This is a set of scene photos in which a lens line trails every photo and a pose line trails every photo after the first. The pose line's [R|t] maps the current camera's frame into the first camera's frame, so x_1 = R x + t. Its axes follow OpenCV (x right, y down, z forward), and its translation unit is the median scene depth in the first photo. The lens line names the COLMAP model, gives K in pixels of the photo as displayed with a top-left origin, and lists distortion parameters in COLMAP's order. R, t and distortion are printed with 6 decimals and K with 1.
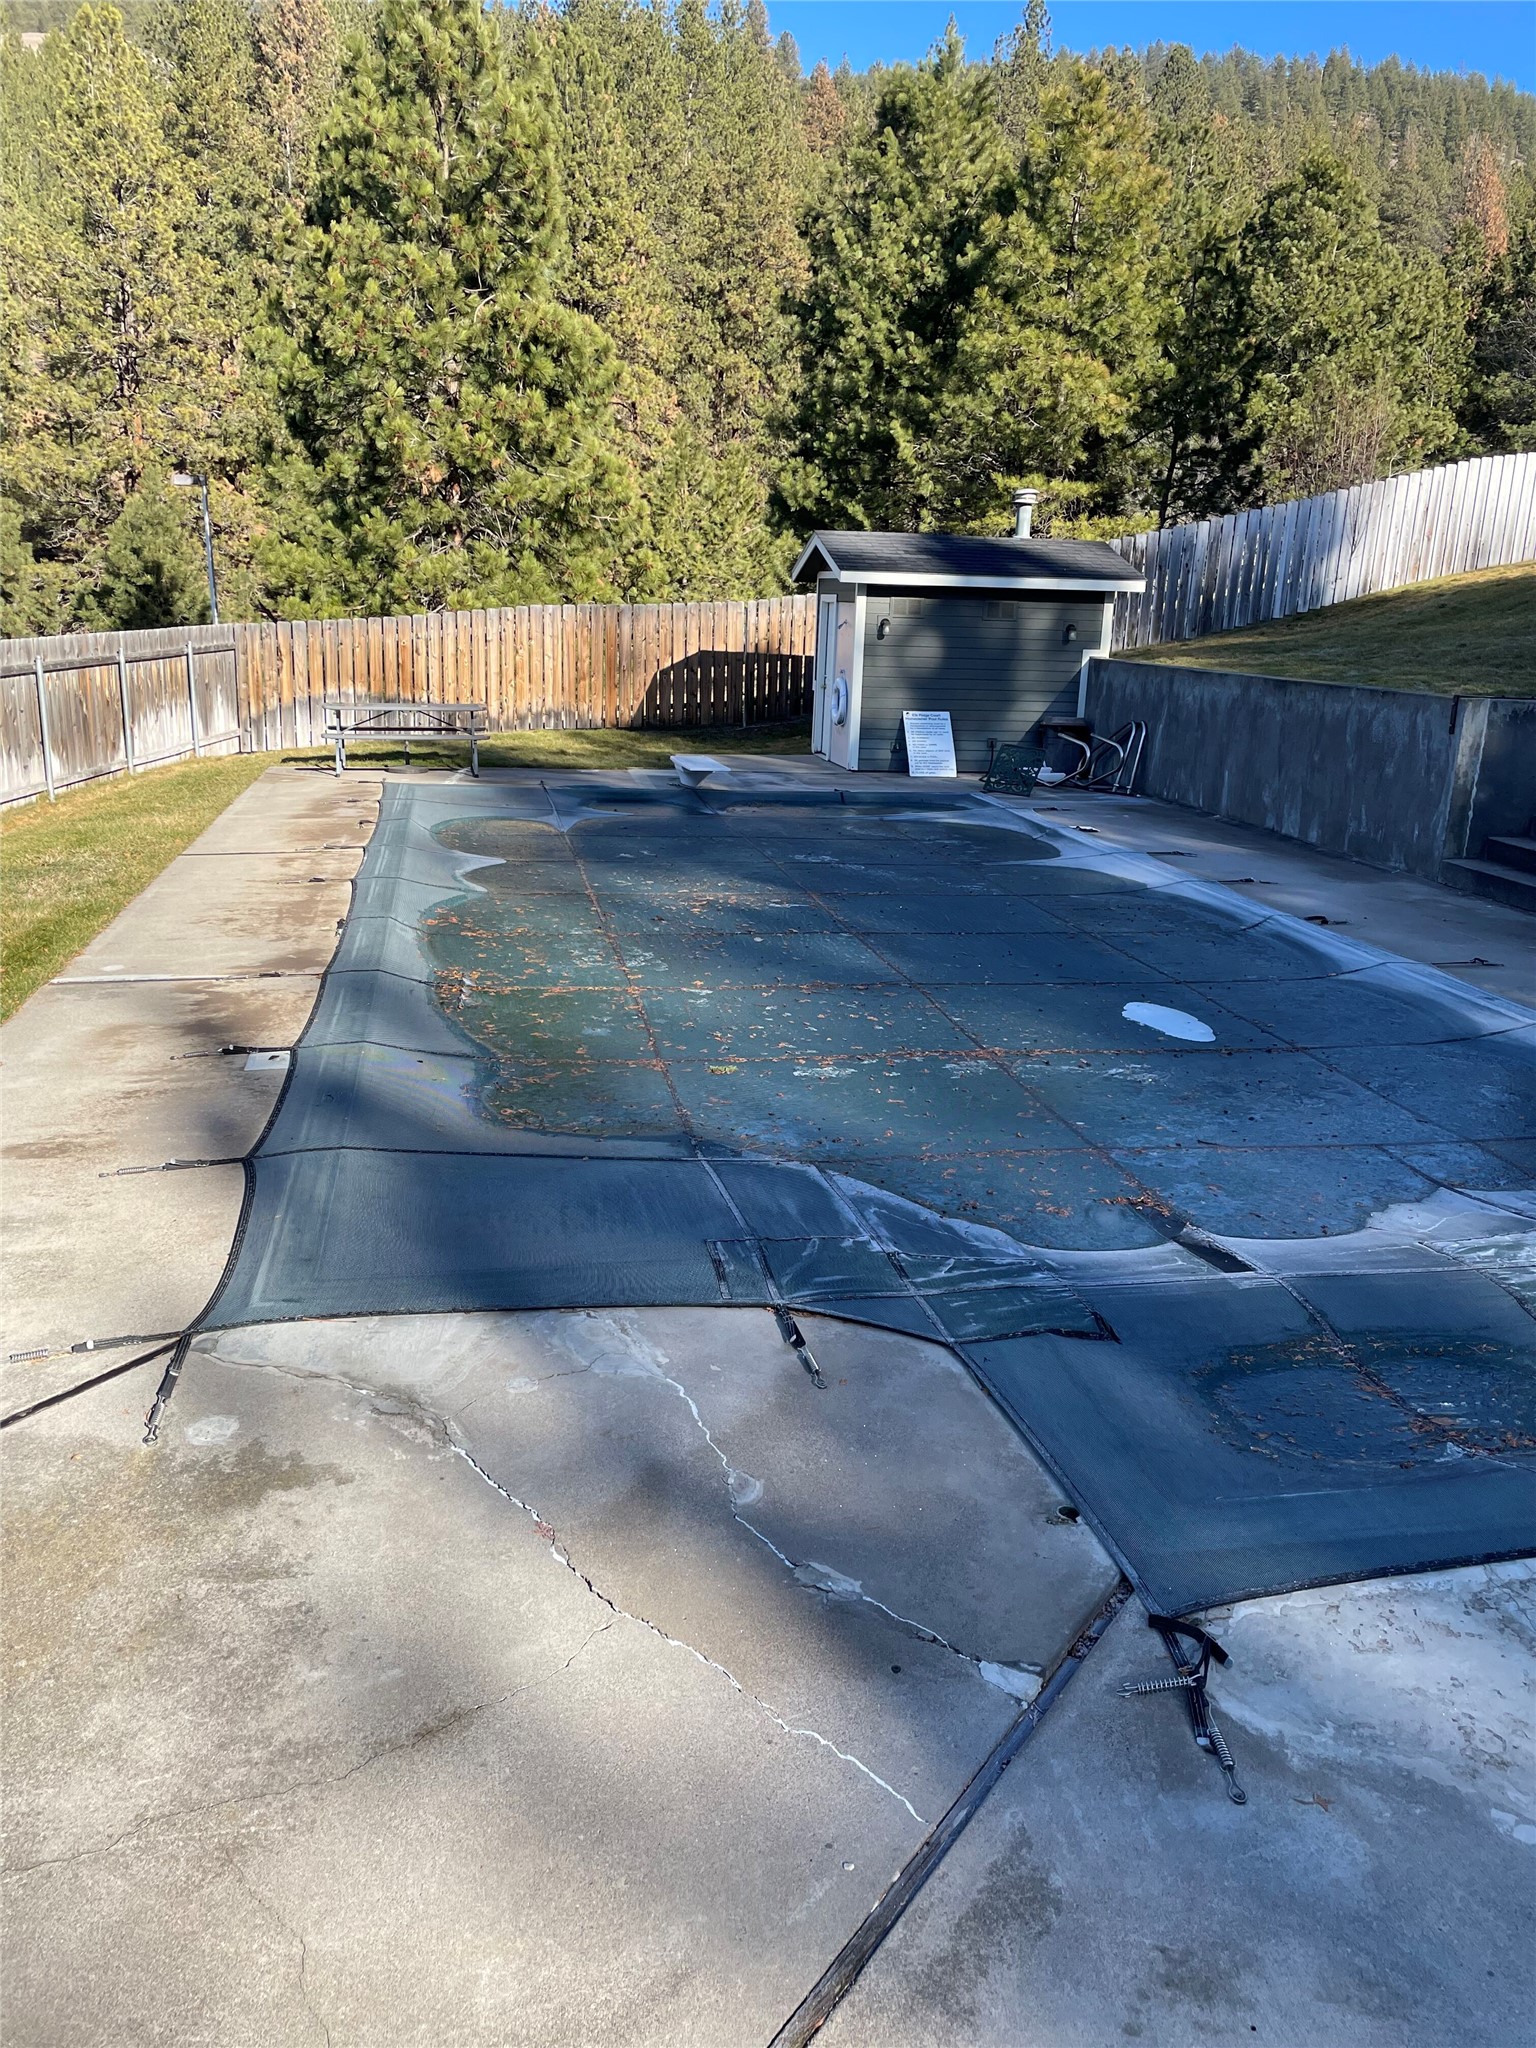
lens RADIAL K [[1563.5, 0, 767.1], [0, 1563.5, 1019.7], [0, 0, 1]] dist [0.053678, -0.086373]
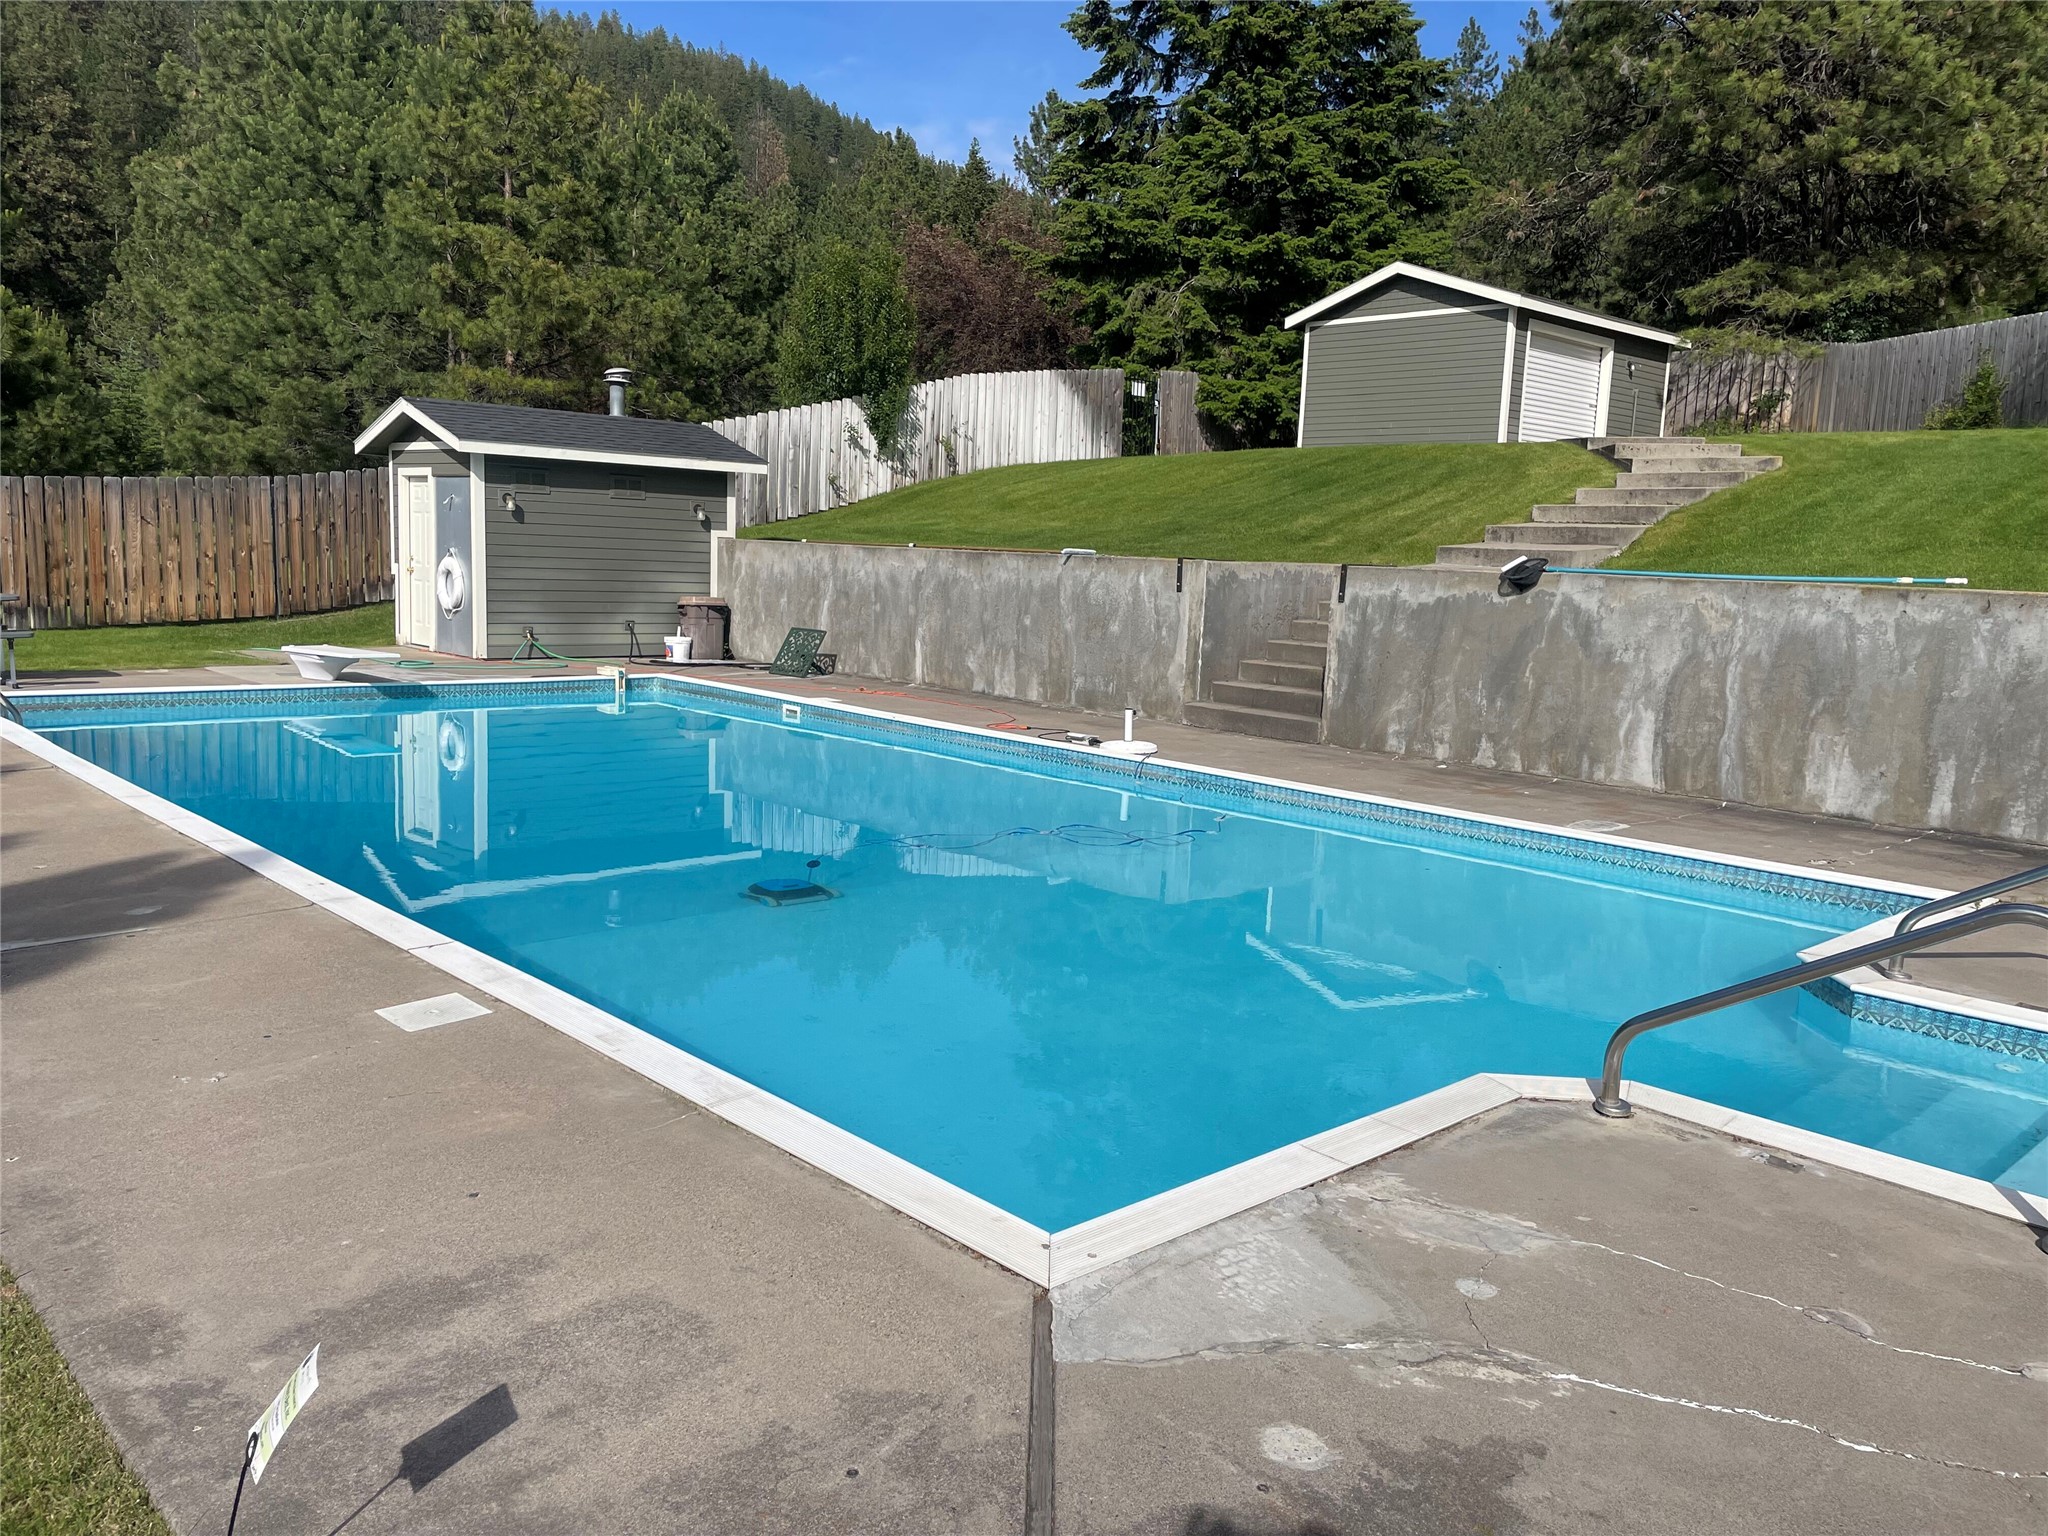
lens RADIAL K [[1563.5, 0, 1027.3], [0, 1563.5, 768.2], [0, 0, 1]] dist [0.053678, -0.086373]
pose [[0.847432, -0.073123, 0.525843, -0.192432], [0.125969, 0.989879, -0.065356, 0.001068], [-0.515742, 0.121625, 0.848067, 0.099042]]
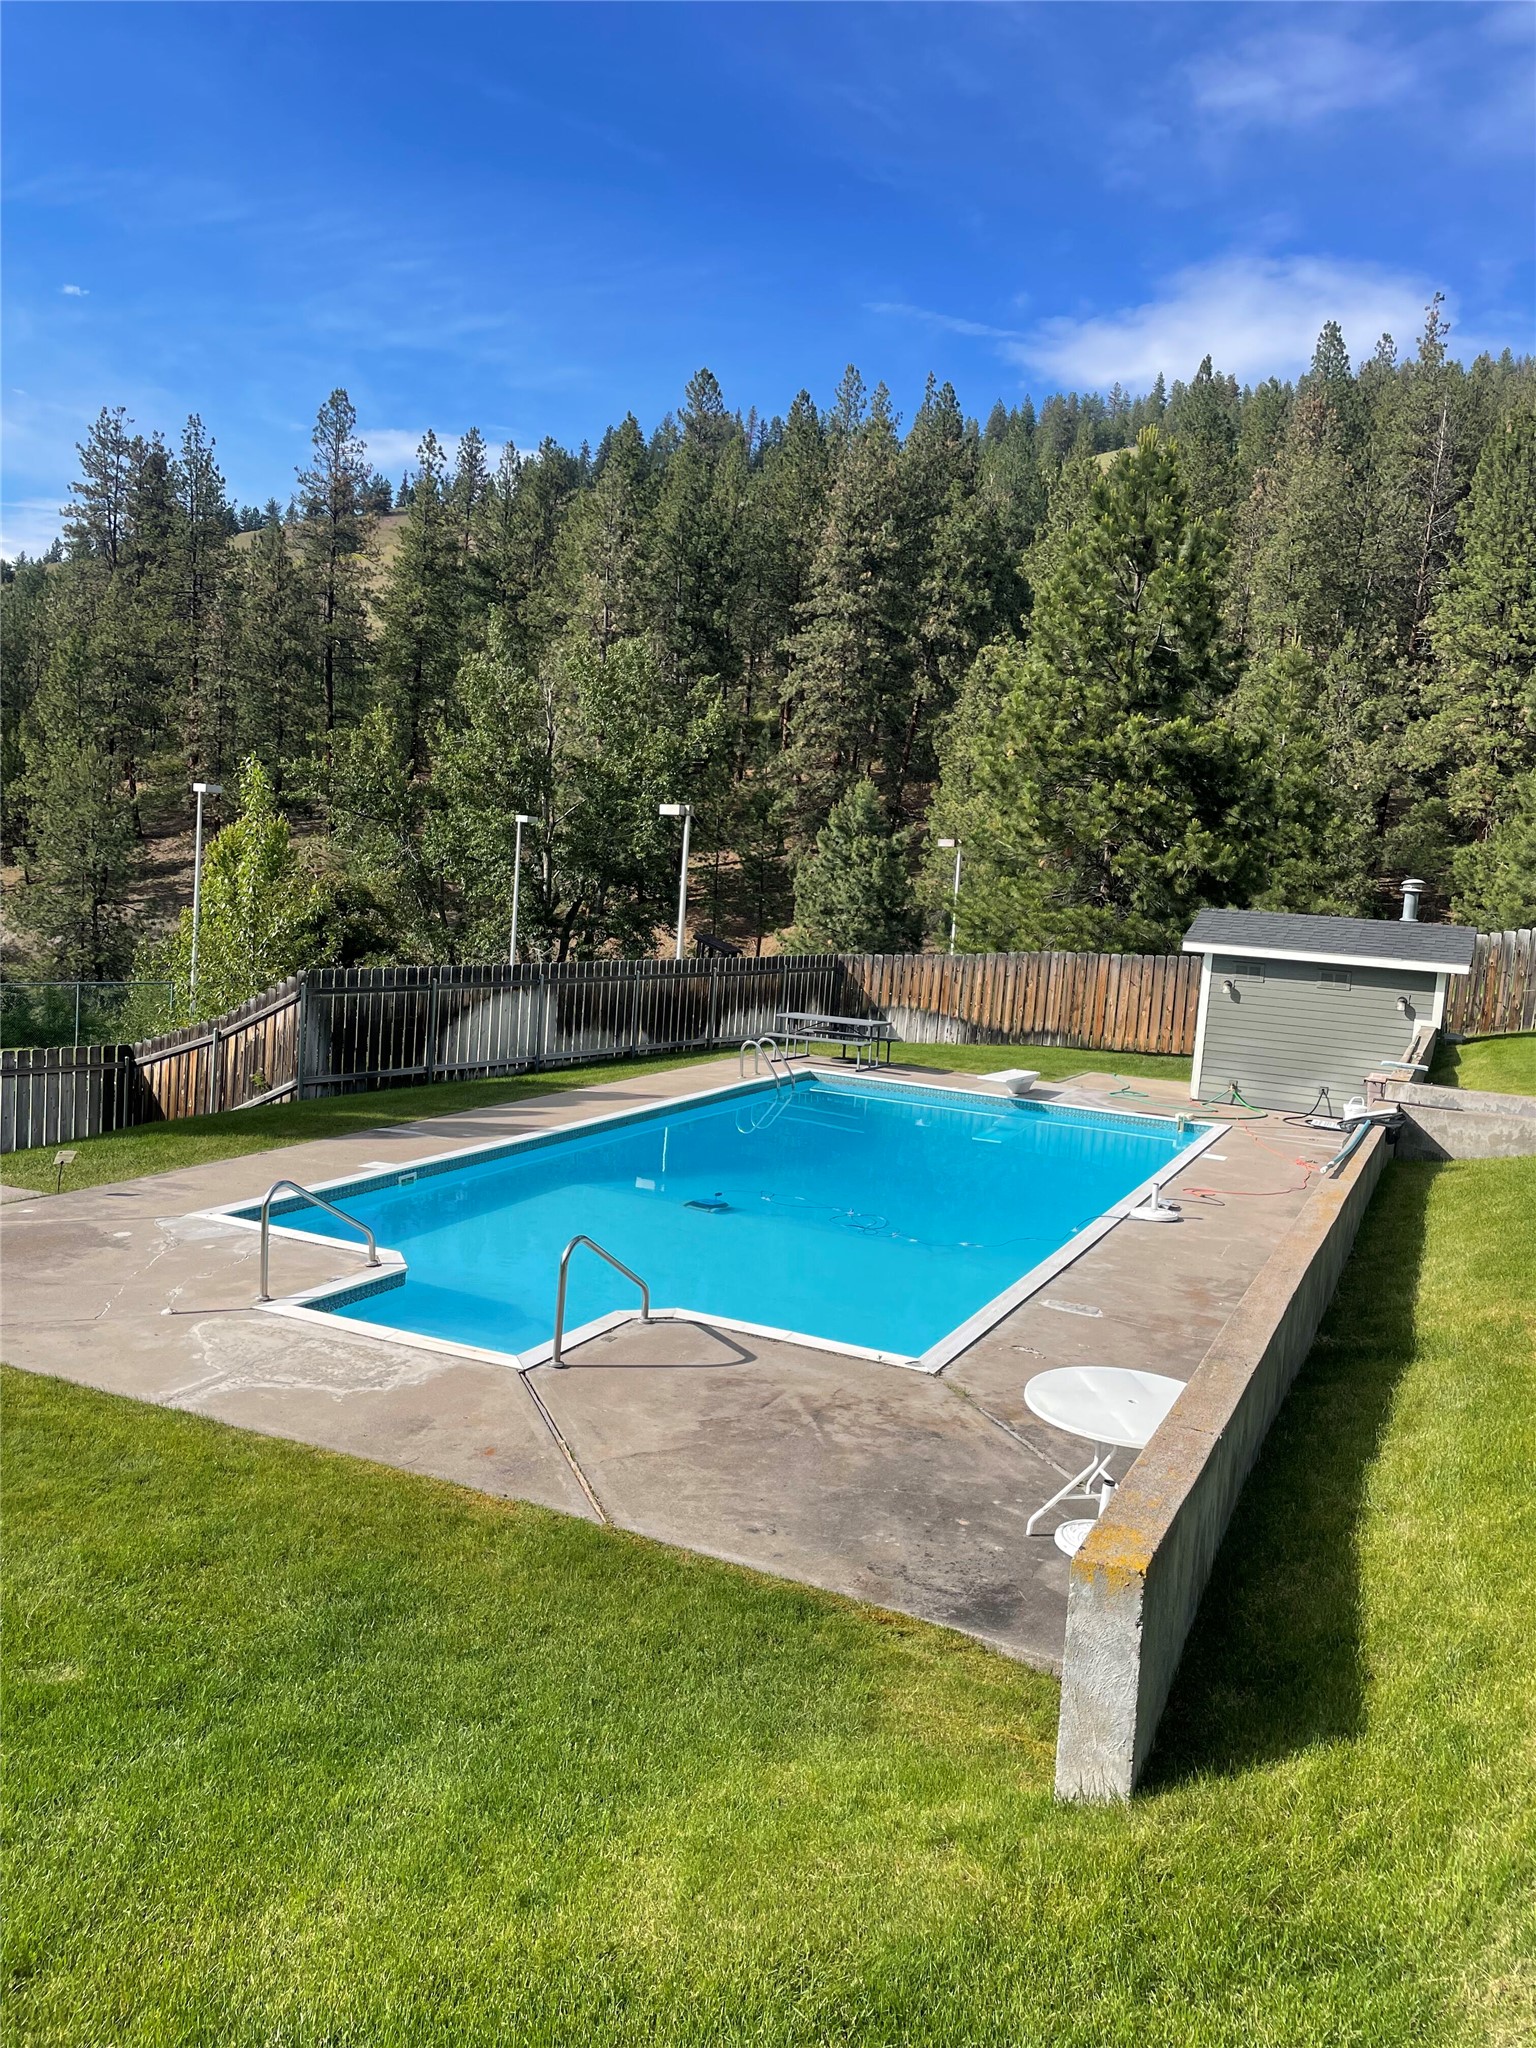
lens RADIAL K [[1563.5, 0, 763.7], [0, 1563.5, 1026.9], [0, 0, 1]] dist [0.053678, -0.086373]
pose [[0.807020, 0.086385, -0.584171, 0.586684], [-0.194023, 0.973111, -0.124139, 0.003063], [0.557739, 0.213526, 0.802081, -0.214116]]
